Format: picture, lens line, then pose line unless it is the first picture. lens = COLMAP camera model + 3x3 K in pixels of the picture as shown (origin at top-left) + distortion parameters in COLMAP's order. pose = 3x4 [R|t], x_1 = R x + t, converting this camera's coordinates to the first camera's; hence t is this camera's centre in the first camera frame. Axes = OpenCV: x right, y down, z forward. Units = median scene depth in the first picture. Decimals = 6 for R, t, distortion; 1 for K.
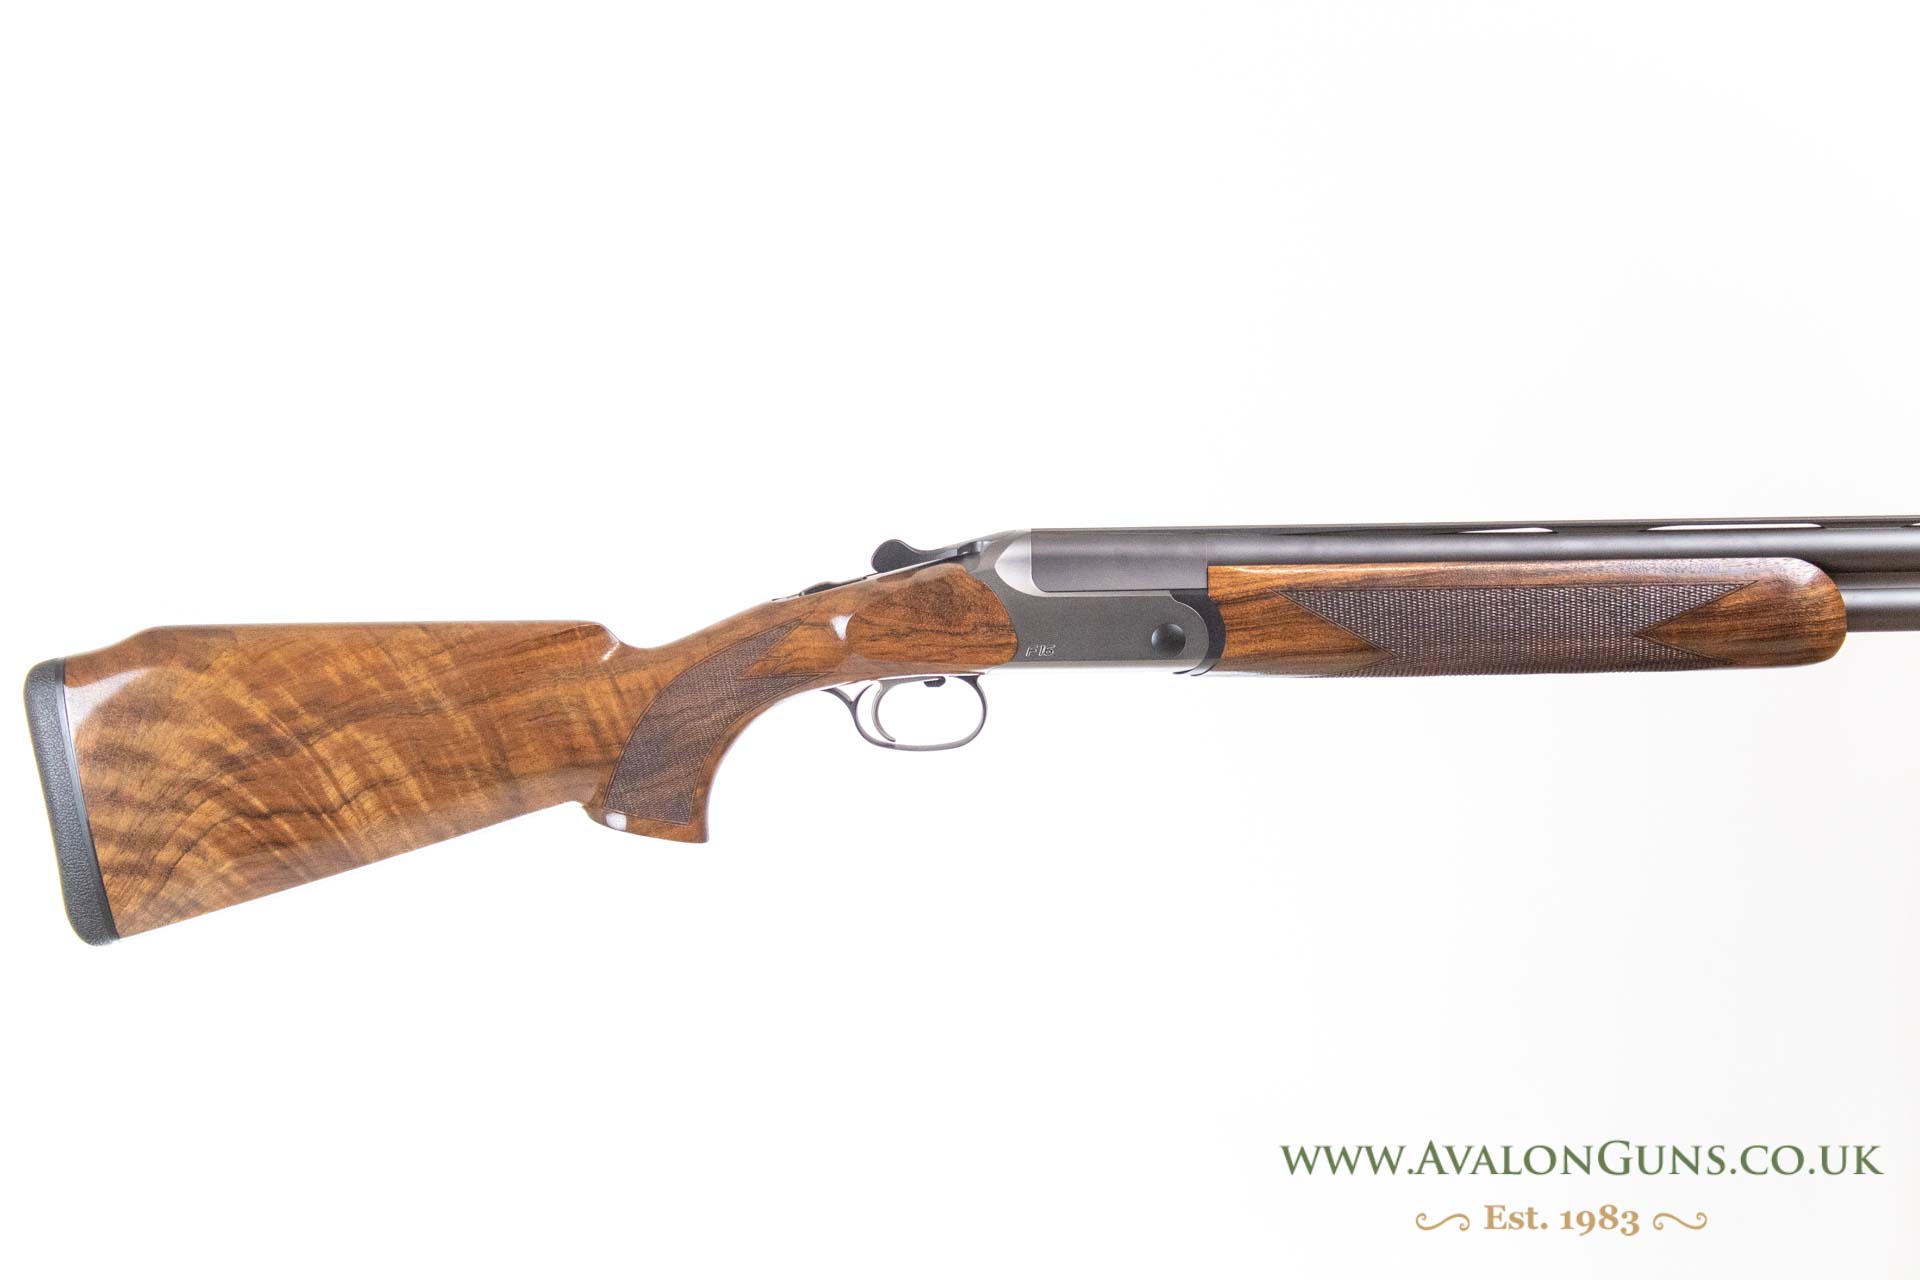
lens RADIAL K [[4403.2, 0, 960.3], [0, 4403.2, 639.1], [0, 0, 1]] dist [0.049536, 0.000000]
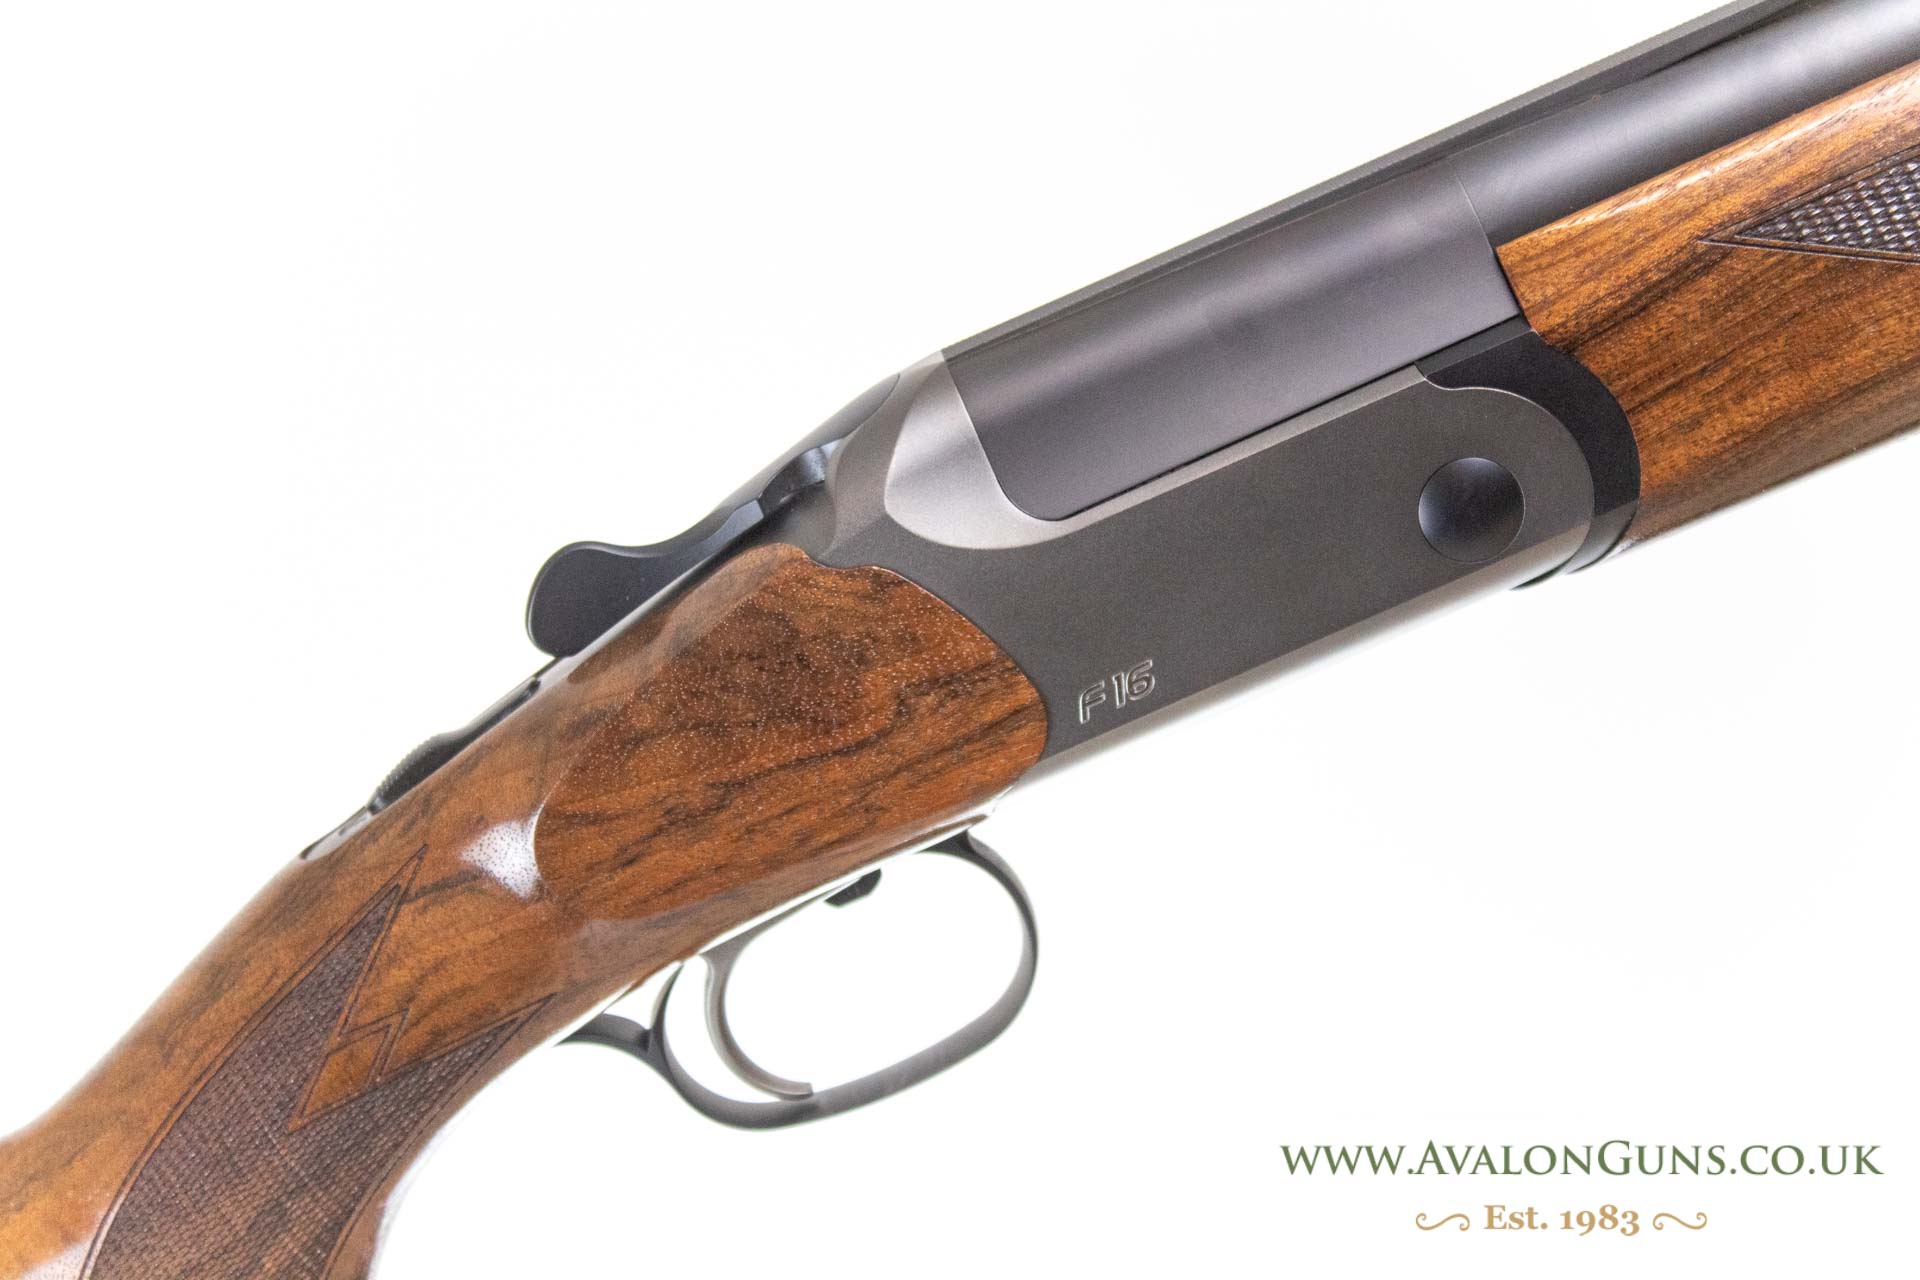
lens RADIAL K [[4851.5, 0, 960.0], [0, 4851.5, 642.6], [0, 0, 1]] dist [0.051879, 0.000000]
pose [[0.921180, -0.389126, 0.002880, 0.007956], [0.388162, 0.919373, 0.063907, -0.027912], [-0.027516, -0.057752, 0.997952, 0.644021]]
